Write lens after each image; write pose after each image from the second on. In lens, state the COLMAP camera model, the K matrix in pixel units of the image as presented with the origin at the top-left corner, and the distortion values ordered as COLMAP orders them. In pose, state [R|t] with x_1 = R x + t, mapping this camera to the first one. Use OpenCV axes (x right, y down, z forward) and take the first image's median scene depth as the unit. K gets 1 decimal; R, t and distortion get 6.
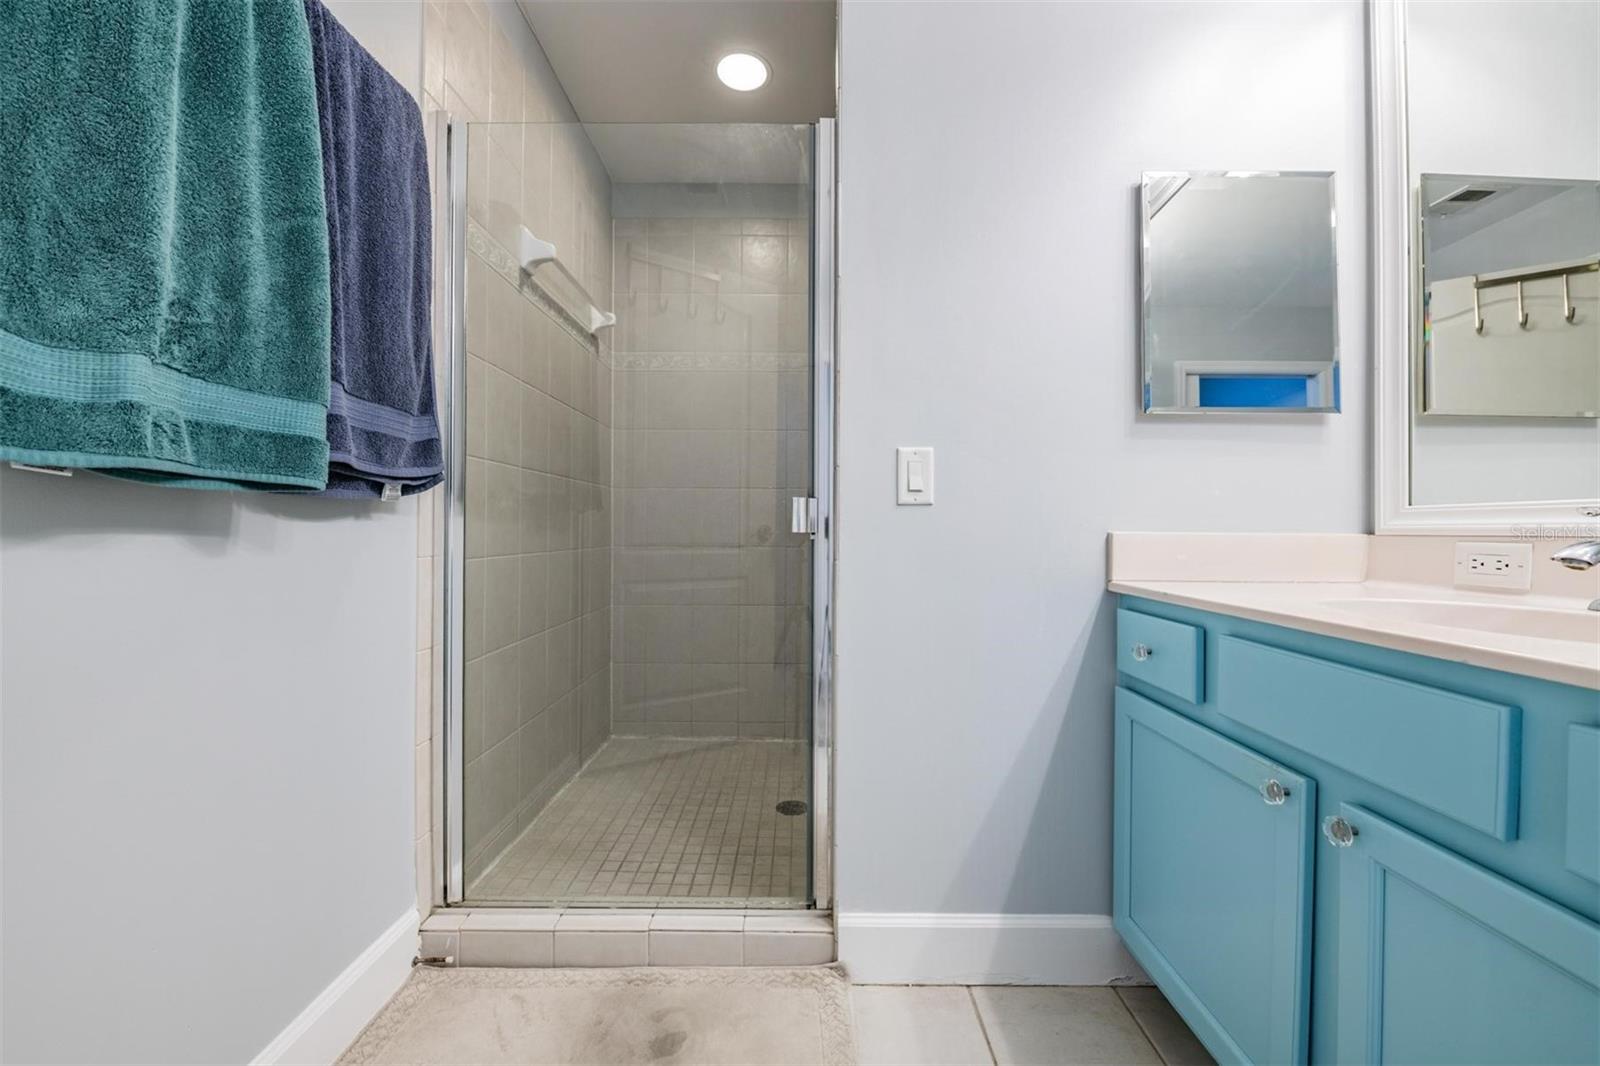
lens RADIAL K [[642.0, 0, 801.7], [0, 642.0, 529.6], [0, 0, 1]] dist [-0.002745, -0.002921]
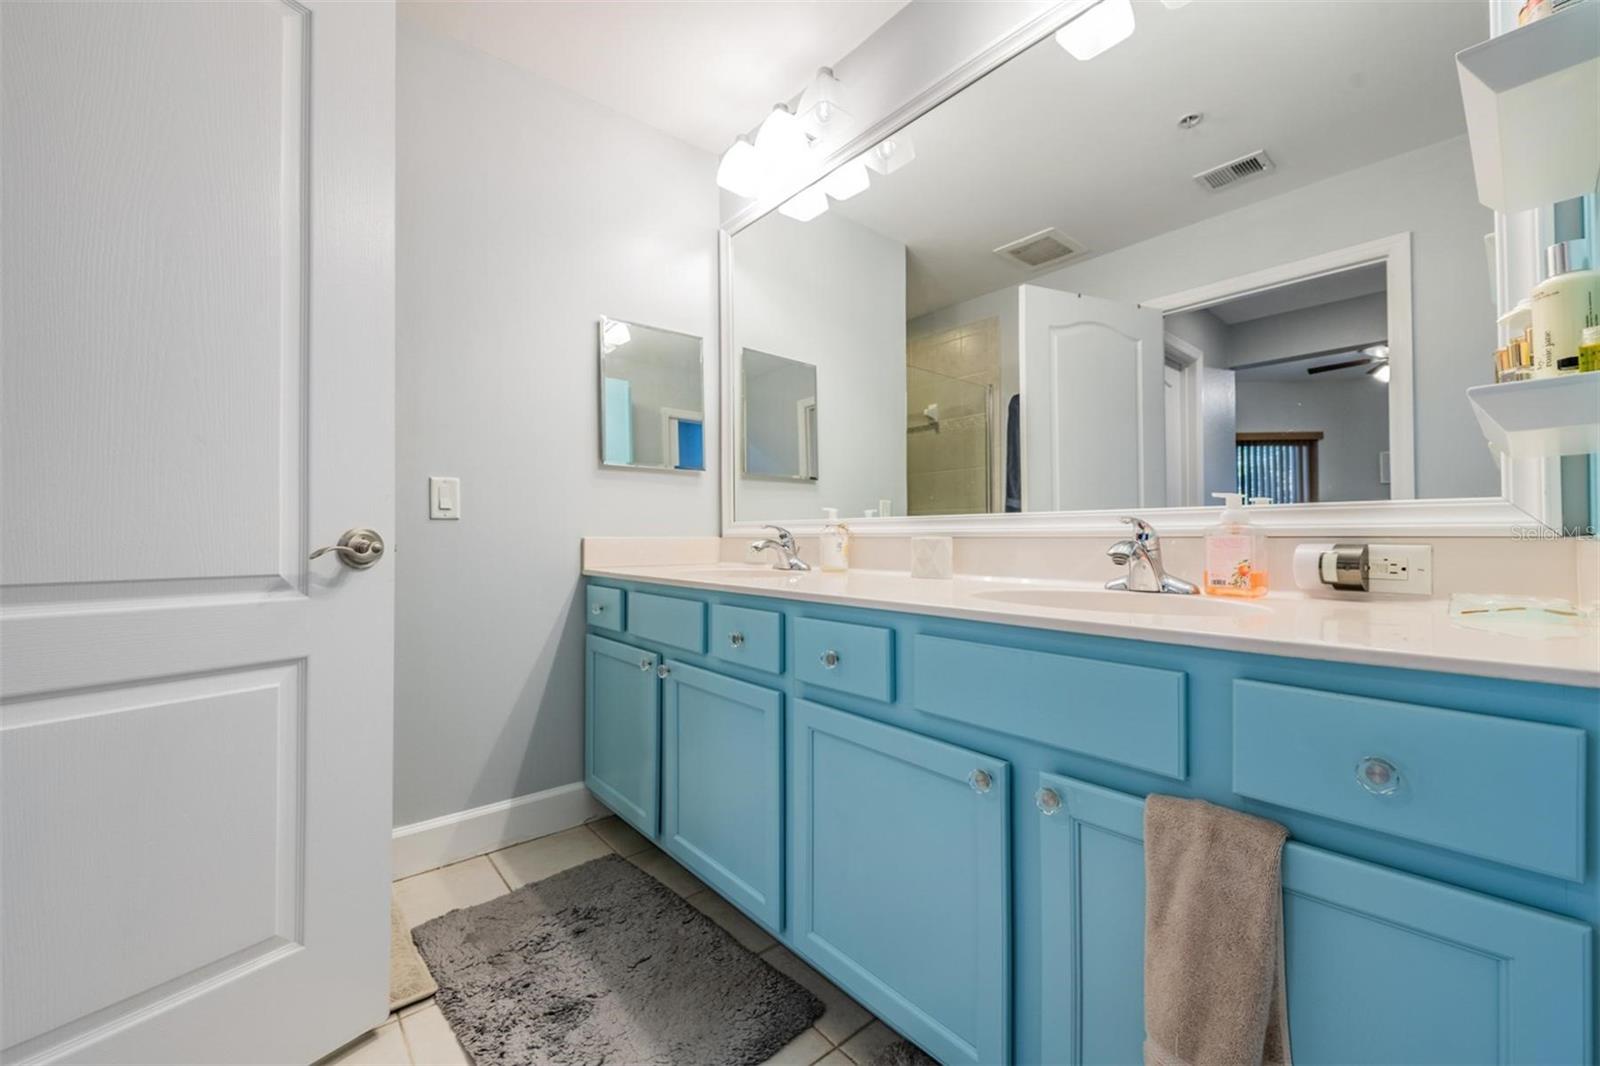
lens RADIAL K [[642.0, 0, 806.5], [0, 642.0, 523.8], [0, 0, 1]] dist [-0.002745, -0.002921]
pose [[0.764299, 0.003645, 0.644851, -0.123146], [0.007283, 0.999871, -0.014284, -0.002406], [-0.644820, 0.015613, 0.764175, -0.582561]]
